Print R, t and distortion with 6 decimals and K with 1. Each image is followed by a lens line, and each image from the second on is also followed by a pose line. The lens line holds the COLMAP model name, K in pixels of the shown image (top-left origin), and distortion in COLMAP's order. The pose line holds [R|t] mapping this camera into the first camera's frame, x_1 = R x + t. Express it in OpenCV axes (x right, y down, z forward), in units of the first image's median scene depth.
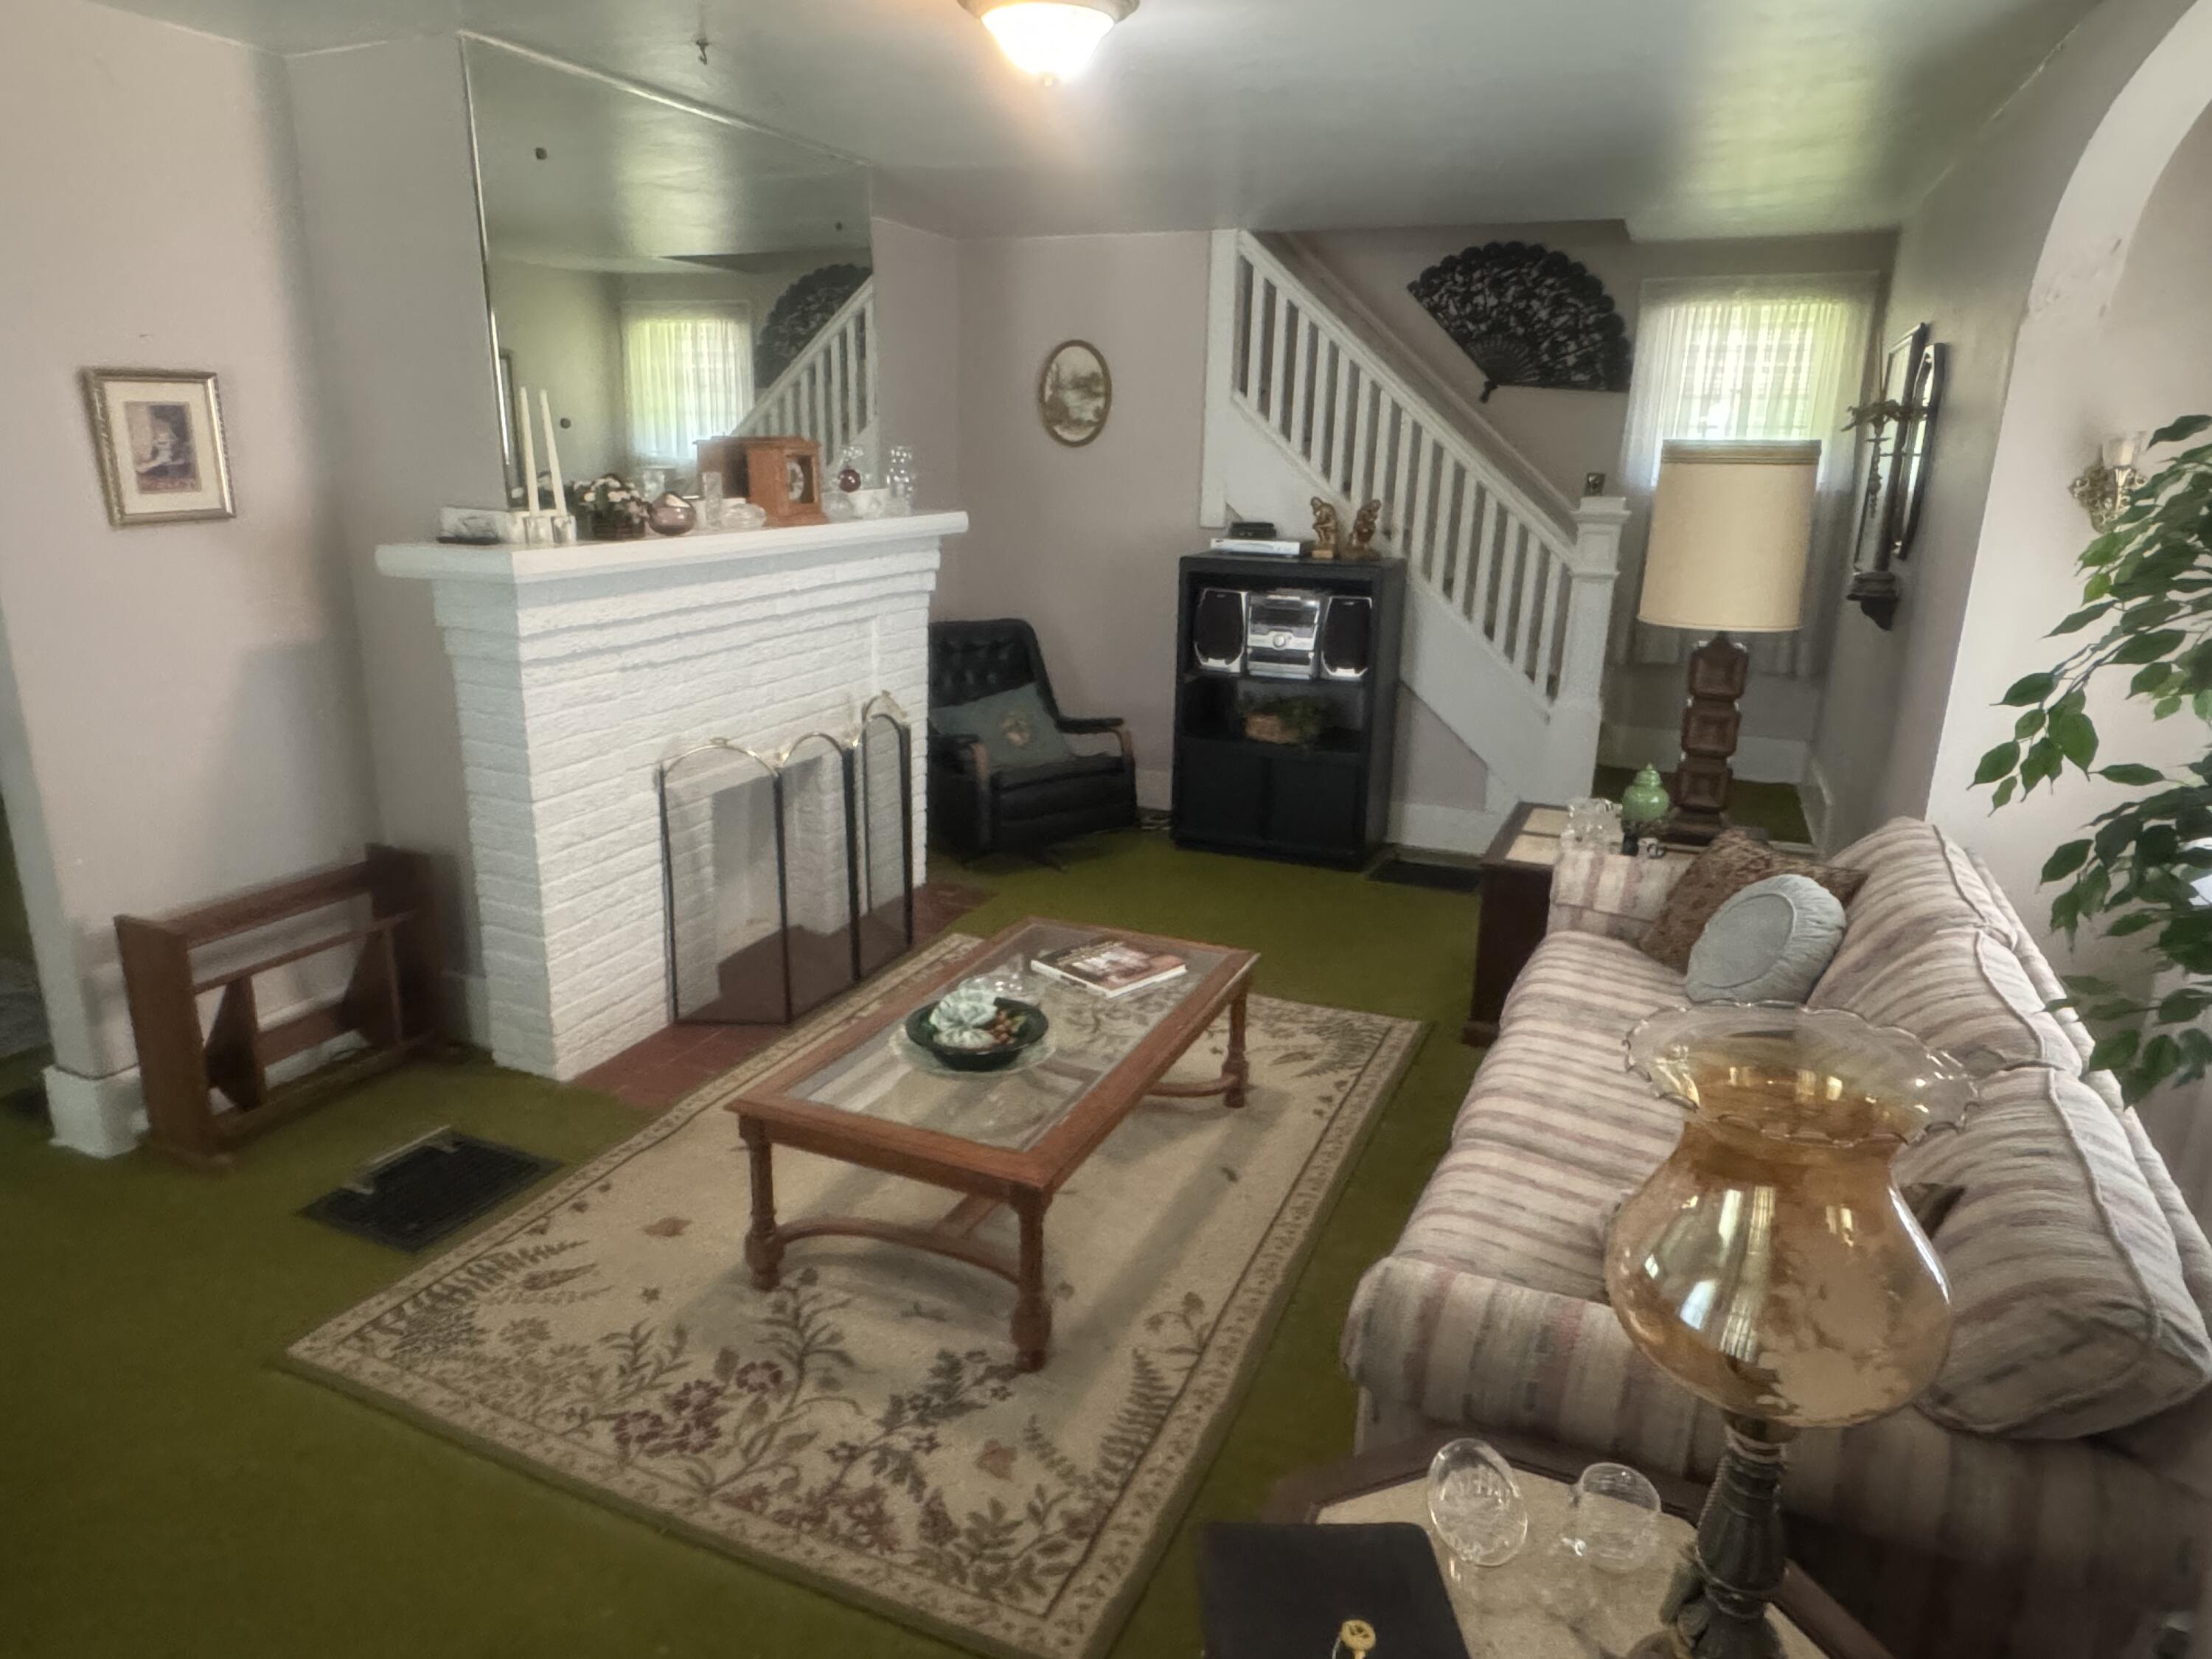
lens RADIAL K [[1373.7, 0, 1107.7], [0, 1373.7, 830.9], [0, 0, 1]] dist [0.005070, 0.000624]
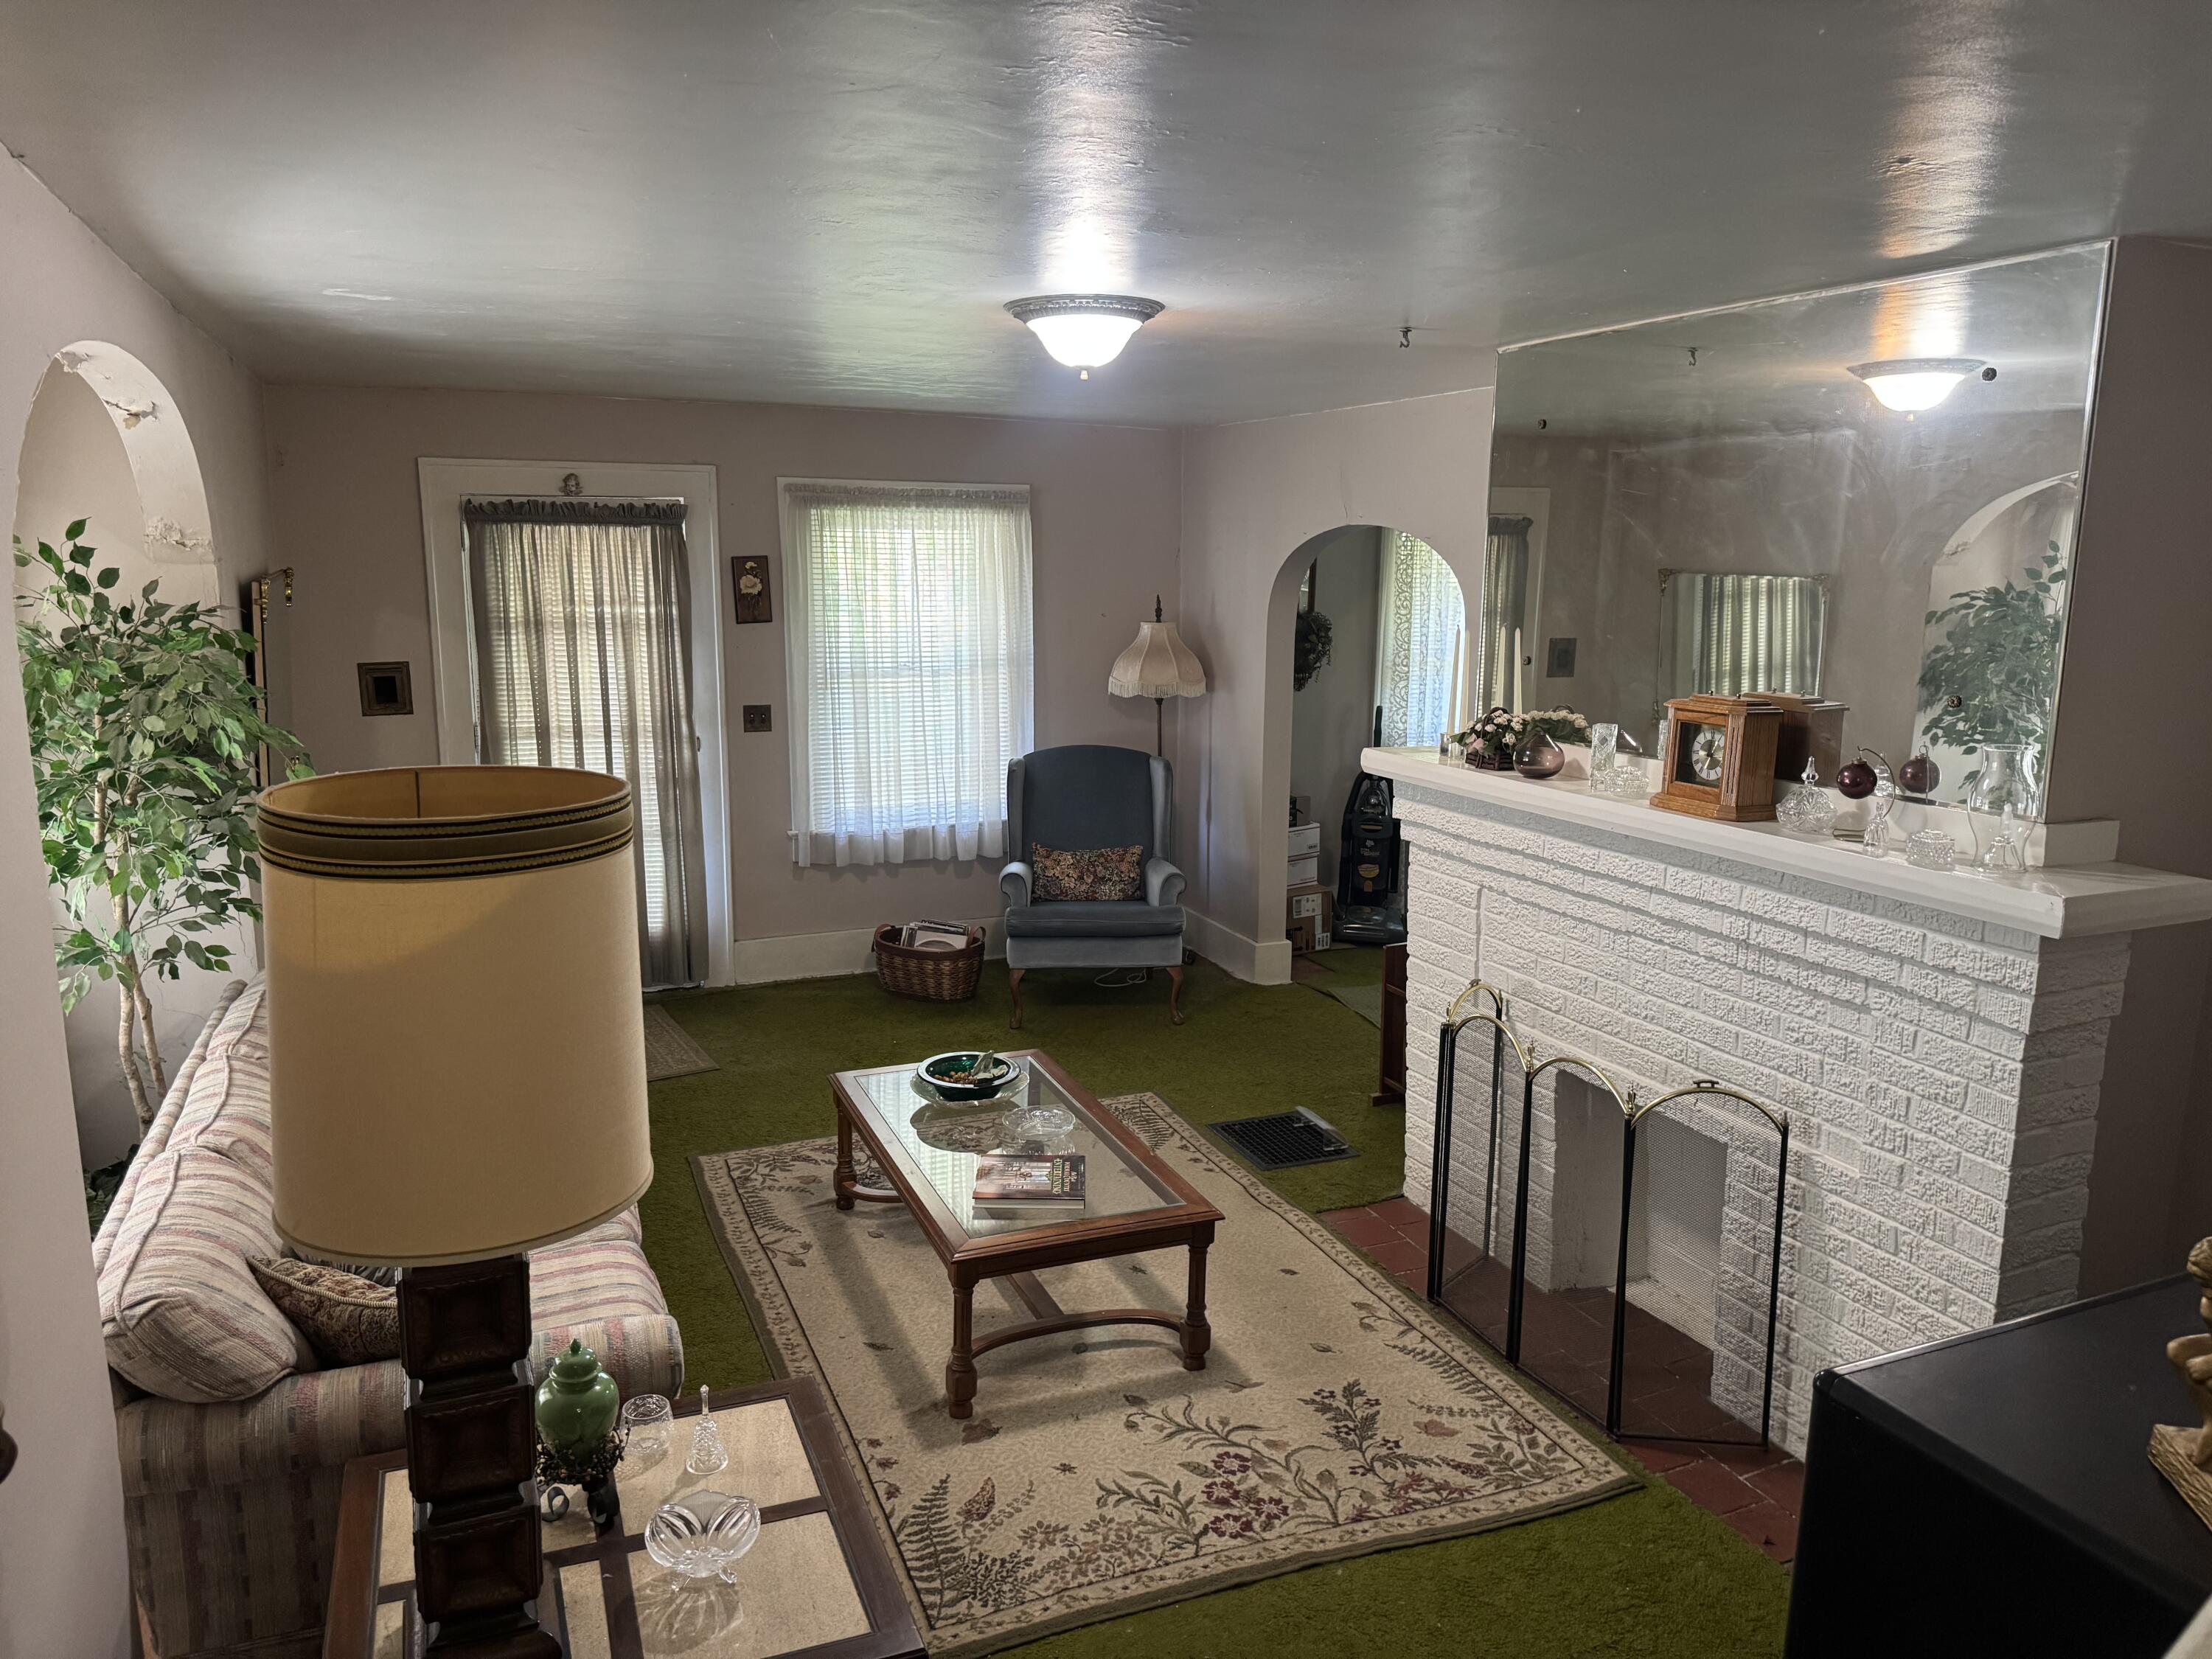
lens RADIAL K [[1576.4, 0, 1108.2], [0, 1576.4, 827.5], [0, 0, 1]] dist [0.068968, -0.084175]
pose [[-0.696297, 0.101045, -0.710606, 0.924228], [-0.219153, 0.912833, 0.344541, -0.669456], [0.683478, 0.395634, -0.613458, 1.995692]]
